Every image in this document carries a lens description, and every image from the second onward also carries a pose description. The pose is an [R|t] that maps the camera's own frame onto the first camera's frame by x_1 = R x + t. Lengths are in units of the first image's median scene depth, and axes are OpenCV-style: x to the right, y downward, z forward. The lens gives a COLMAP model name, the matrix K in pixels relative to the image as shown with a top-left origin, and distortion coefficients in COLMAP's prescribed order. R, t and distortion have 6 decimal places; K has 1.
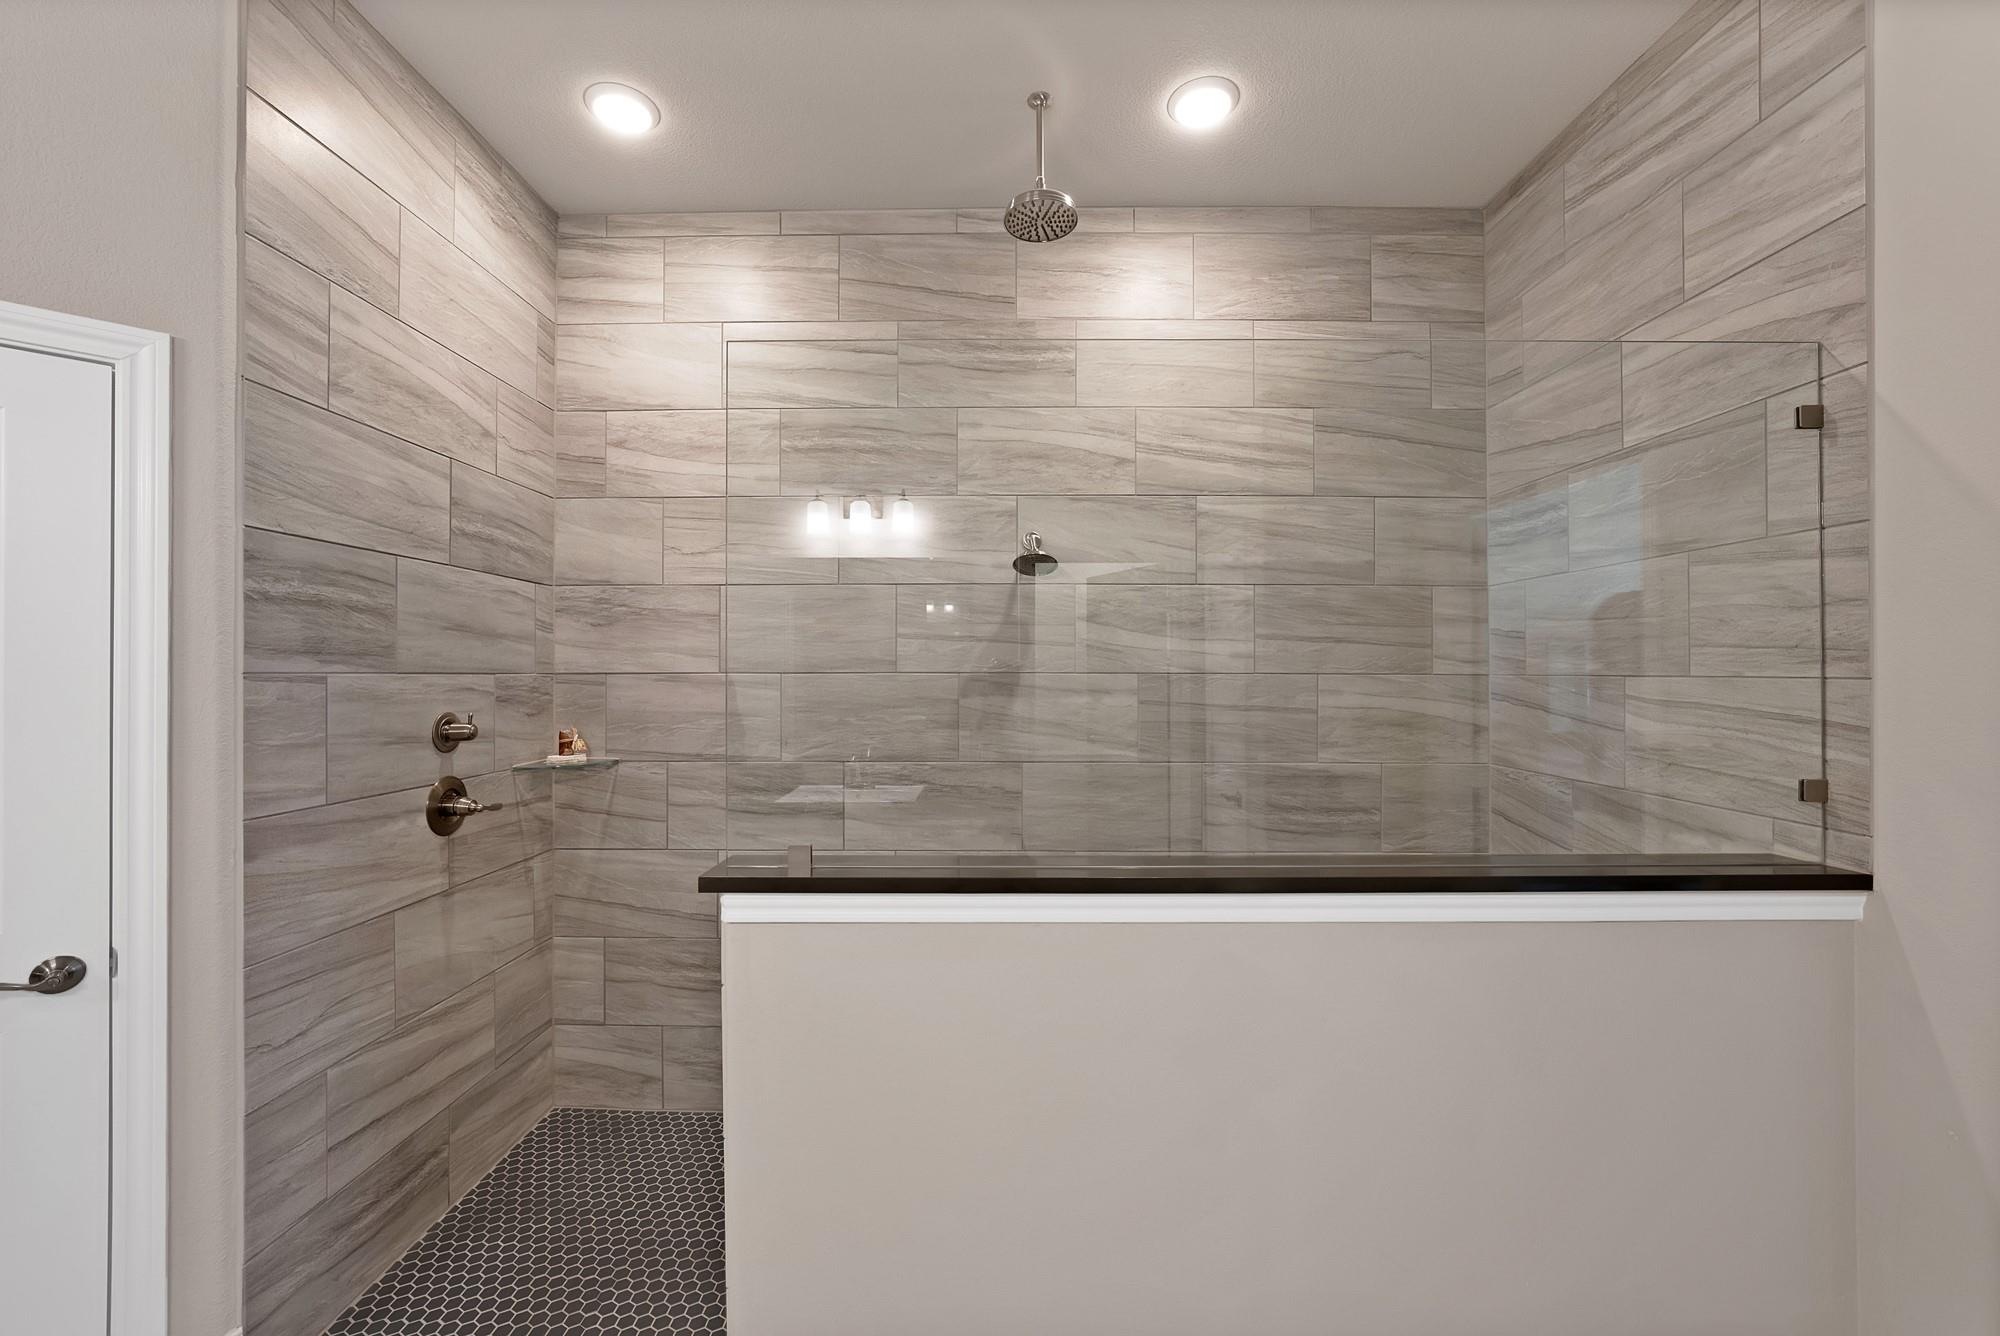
lens RADIAL K [[802.8, 0, 1000.0], [0, 802.8, 668.0], [0, 0, 1]] dist [0.000322, 0.000112]
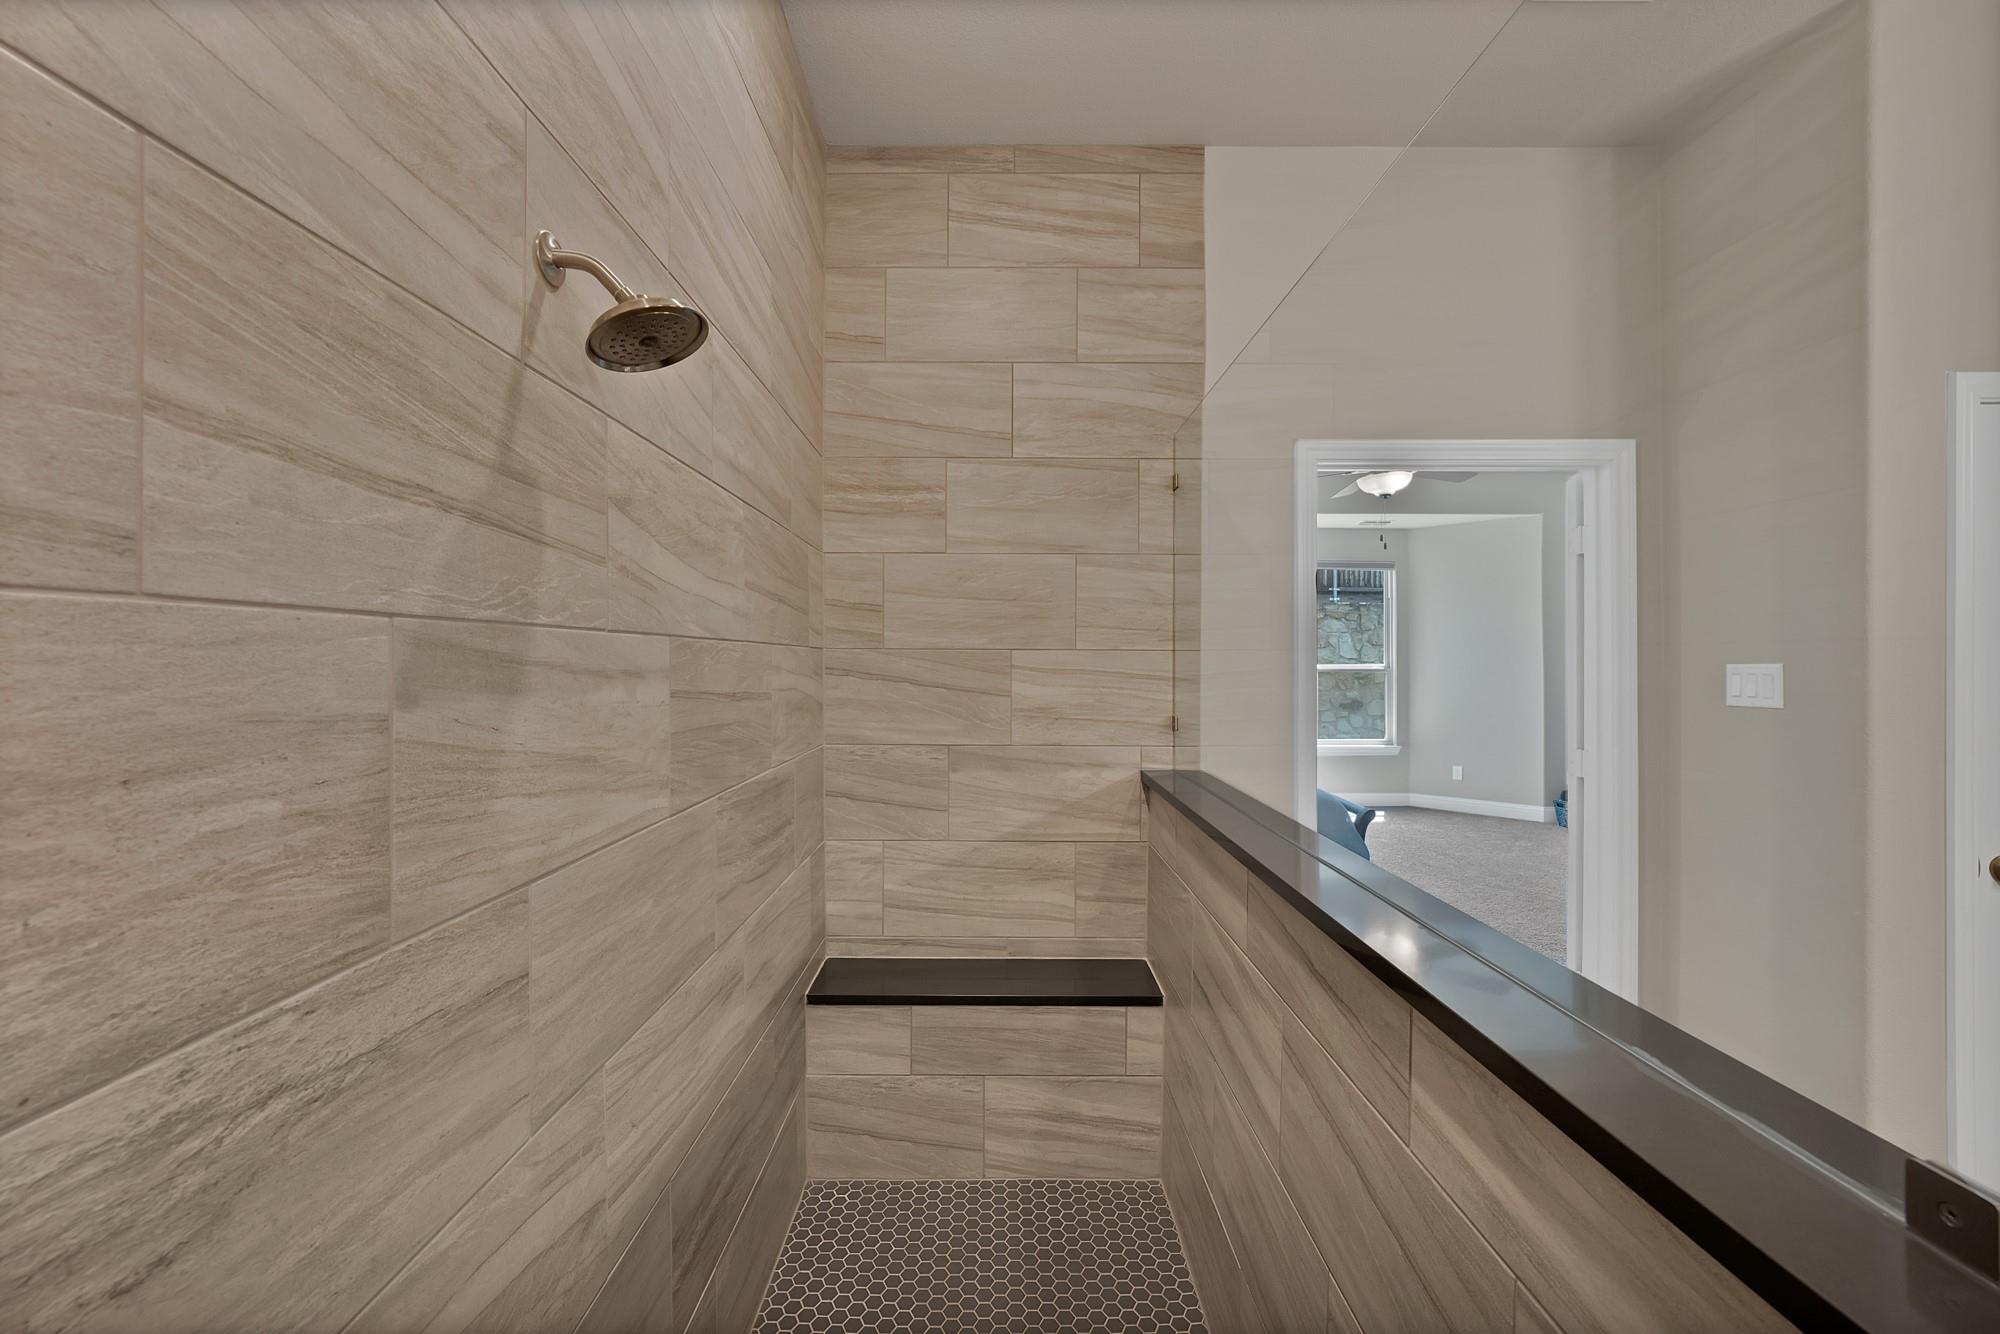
lens RADIAL K [[800.4, 0, 1000.0], [0, 800.4, 667.0], [0, 0, 1]] dist [-0.024908, 0.000067]
pose [[-0.006547, -0.009067, 0.999937, -0.407345], [-0.006719, 0.999937, 0.009023, 0.025444], [-0.999956, -0.006660, -0.006607, 1.035396]]
